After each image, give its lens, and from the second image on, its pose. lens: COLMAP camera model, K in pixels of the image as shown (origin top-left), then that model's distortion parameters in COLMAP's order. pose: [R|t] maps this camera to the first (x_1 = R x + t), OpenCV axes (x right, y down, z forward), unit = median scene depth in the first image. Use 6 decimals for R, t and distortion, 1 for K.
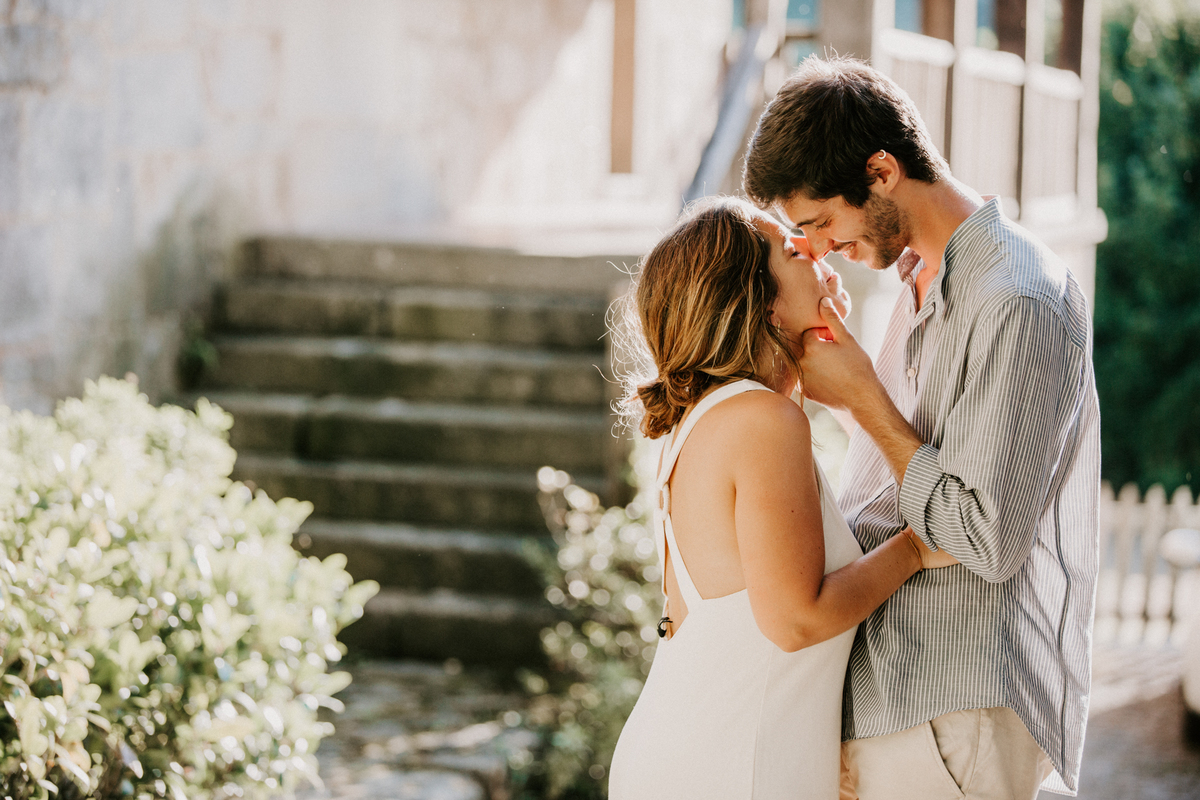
lens RADIAL K [[3704.4, 0, 600.0], [0, 3704.4, 400.0], [0, 0, 1]] dist [-0.108485, 1.437269]
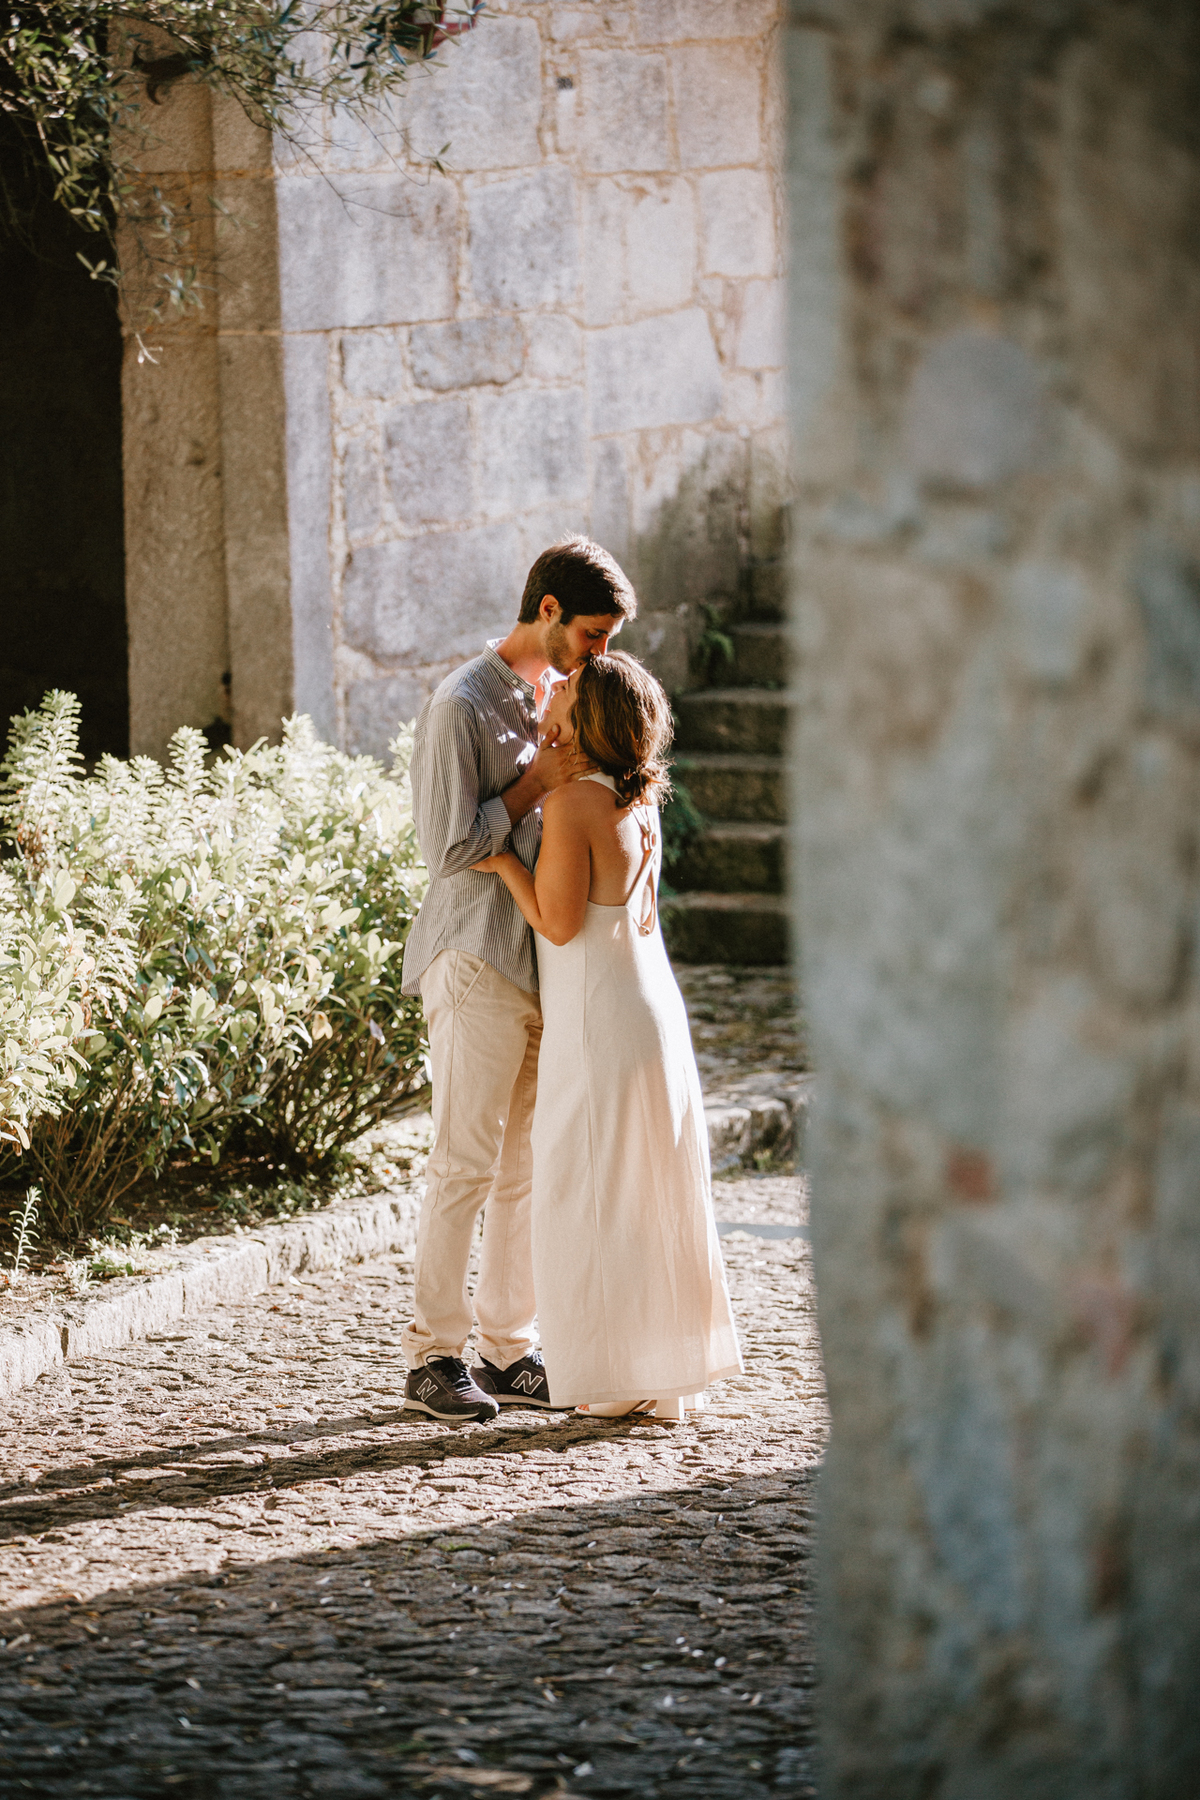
lens RADIAL K [[6757.8, 0, 600.0], [0, 6757.8, 900.0], [0, 0, 1]] dist [1.224452, 1.708973]
pose [[0.972015, -0.017874, -0.234237, 0.265767], [0.029552, 0.998484, 0.046439, -0.028884], [0.233052, -0.052061, 0.971070, -0.664734]]
